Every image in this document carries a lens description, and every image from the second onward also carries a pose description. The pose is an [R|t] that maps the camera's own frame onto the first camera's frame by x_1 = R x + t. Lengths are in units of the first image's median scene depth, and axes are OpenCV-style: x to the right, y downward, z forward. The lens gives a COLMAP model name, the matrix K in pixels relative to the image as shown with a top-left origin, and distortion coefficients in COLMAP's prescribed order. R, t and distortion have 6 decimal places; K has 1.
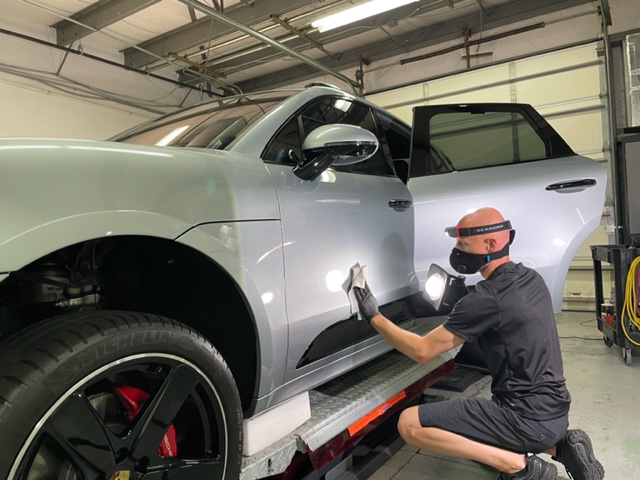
lens RADIAL K [[486.9, 0, 324.3], [0, 486.9, 237.5], [0, 0, 1]] dist [0.087042, -0.118881]
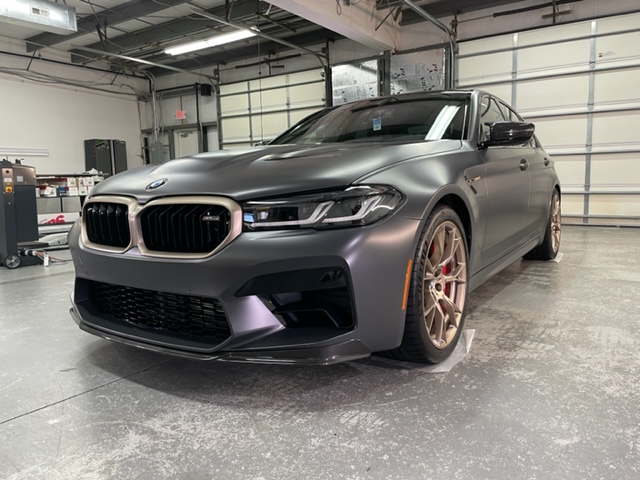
lens RADIAL K [[486.9, 0, 324.3], [0, 486.9, 237.5], [0, 0, 1]] dist [0.087042, -0.118881]
pose [[0.999402, 0.032985, -0.010376, 0.499706], [-0.031508, 0.992305, 0.119738, 0.001925], [0.014246, -0.119340, 0.992751, -0.713631]]
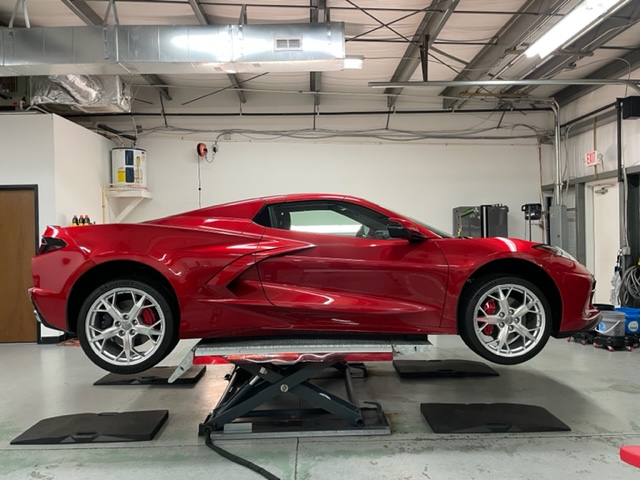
lens RADIAL K [[486.9, 0, 324.3], [0, 486.9, 237.5], [0, 0, 1]] dist [0.087042, -0.118881]
pose [[0.574057, 0.045784, -0.817534, 0.486432], [-0.006407, 0.998656, 0.051428, -0.096014], [0.818790, -0.024285, 0.573579, 0.067854]]
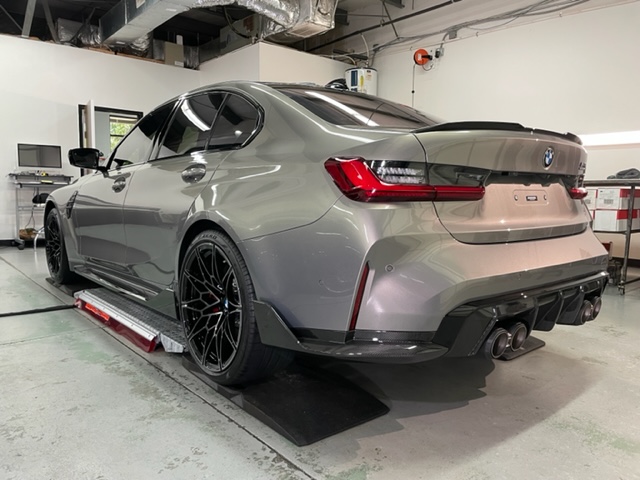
lens RADIAL K [[488.1, 0, 321.8], [0, 488.1, 238.4], [0, 0, 1]] dist [0.079072, -0.111106]
pose [[-0.269518, 0.138499, -0.952984, 0.438652], [0.006120, 0.989830, 0.142123, -0.005066], [0.962976, 0.032473, -0.267625, 0.661622]]
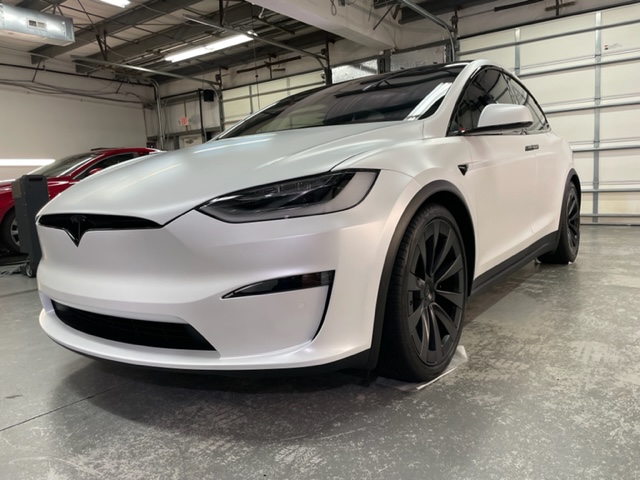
lens RADIAL K [[488.1, 0, 321.8], [0, 488.1, 238.4], [0, 0, 1]] dist [0.079072, -0.111106]
pose [[0.998666, 0.012861, -0.050018, 0.539217], [-0.006761, 0.992721, 0.120250, -0.005815], [0.051200, -0.119751, 0.991483, -0.692860]]
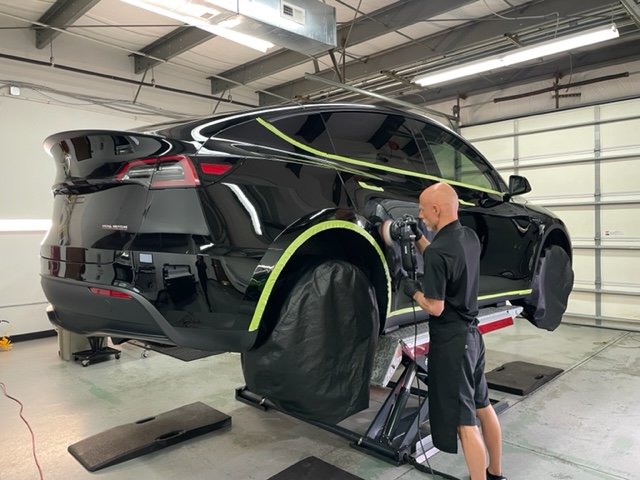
lens RADIAL K [[488.1, 0, 321.8], [0, 488.1, 238.4], [0, 0, 1]] dist [0.079072, -0.111106]
pose [[0.980650, 0.038692, -0.191908, -0.002959], [-0.031764, 0.998732, 0.039050, -0.074175], [0.193175, -0.032198, 0.980636, -0.201394]]
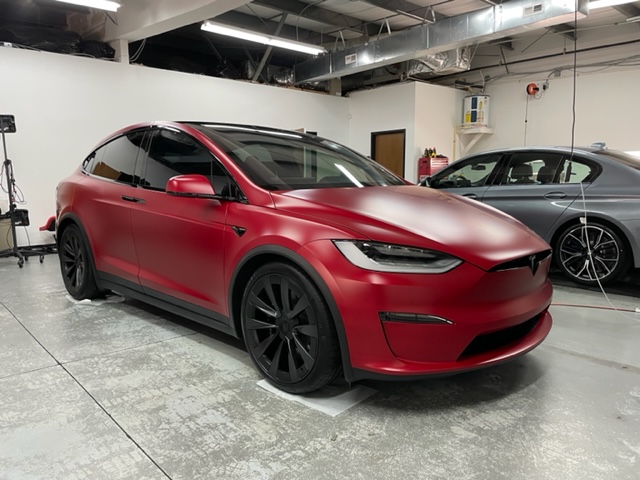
lens RADIAL K [[483.6, 0, 315.5], [0, 483.6, 243.6], [0, 0, 1]] dist [0.083619, -0.112413]
pose [[-0.255022, 0.181705, -0.949709, 0.980834], [0.022151, 0.983025, 0.182131, -0.076015], [0.966681, 0.025411, -0.254718, 0.302129]]
